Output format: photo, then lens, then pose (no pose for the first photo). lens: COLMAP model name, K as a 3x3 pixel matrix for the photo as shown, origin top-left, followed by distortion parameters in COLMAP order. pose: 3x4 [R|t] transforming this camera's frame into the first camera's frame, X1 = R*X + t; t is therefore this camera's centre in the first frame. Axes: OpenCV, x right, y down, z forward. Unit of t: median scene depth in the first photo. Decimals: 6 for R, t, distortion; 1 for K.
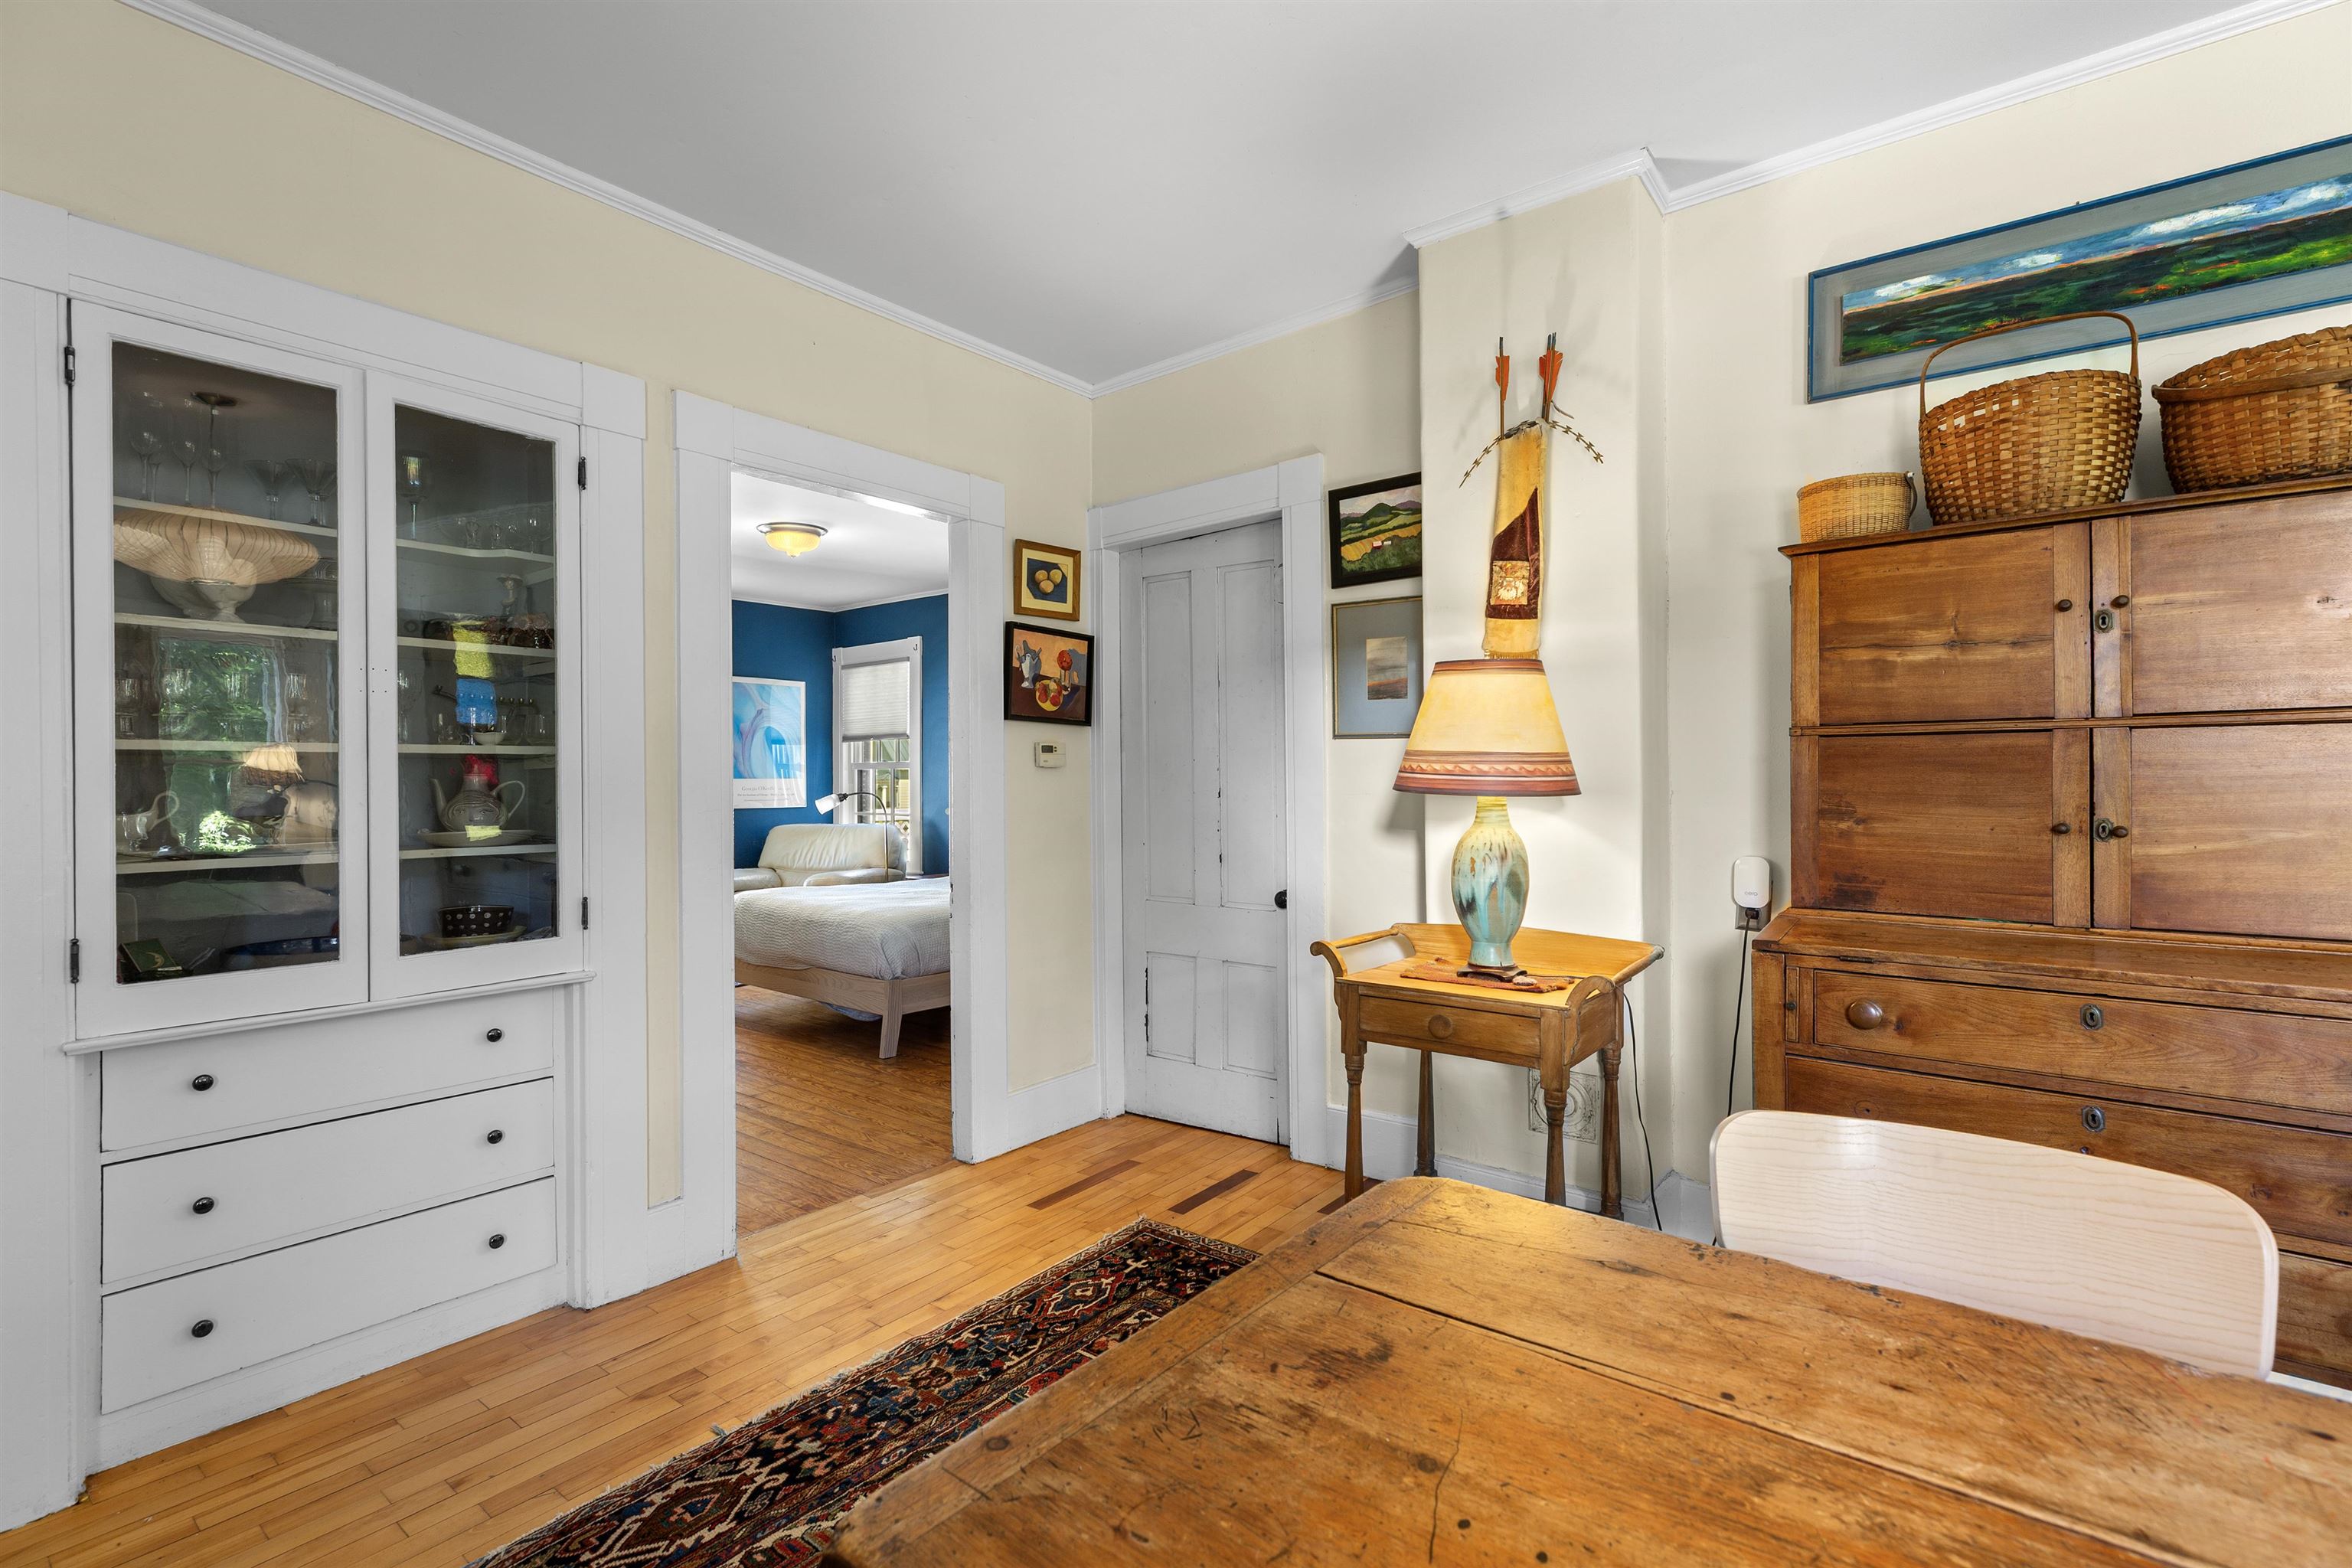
lens RADIAL K [[1070.5, 0, 1176.0], [0, 1070.5, 784.0], [0, 0, 1]] dist [0.001738, 0.000399]
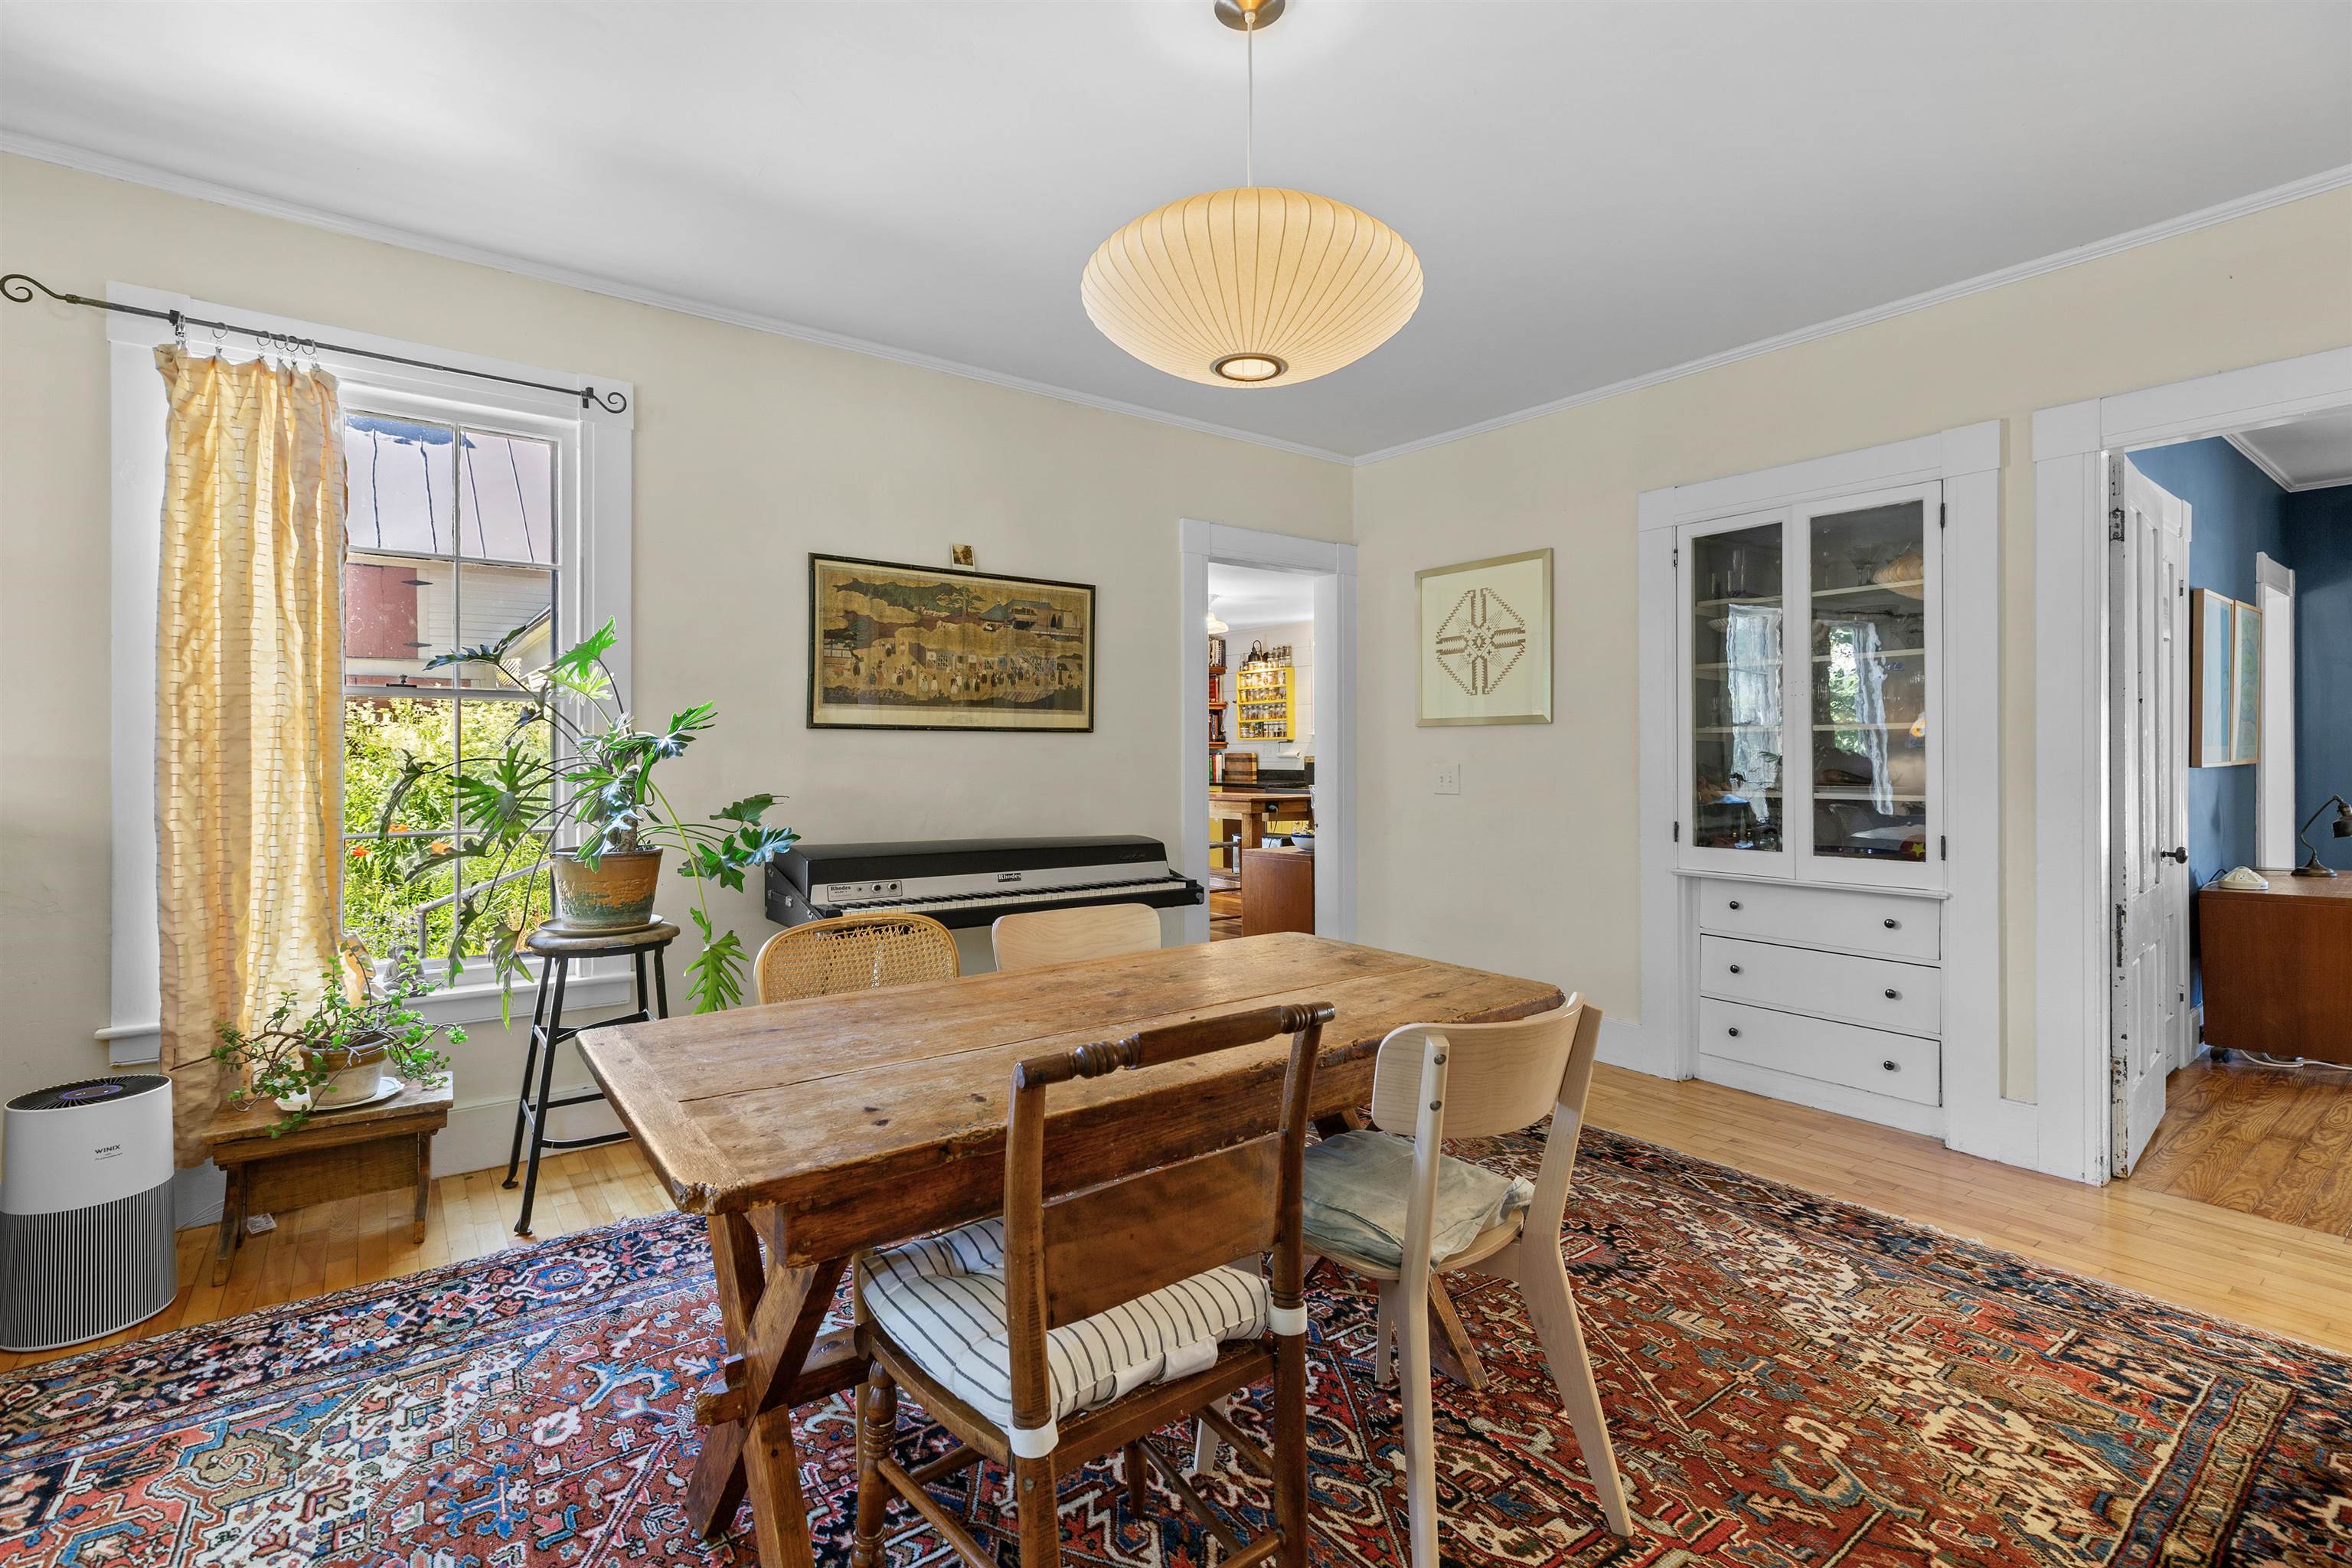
lens RADIAL K [[1066.3, 0, 1178.1], [0, 1066.3, 759.9], [0, 0, 1]] dist [0.002691, 0.000532]
pose [[-0.255892, 0.006012, -0.966687, 1.127885], [-0.002504, 0.999973, 0.006882, 0.005275], [0.966702, 0.004182, -0.255870, 0.487949]]
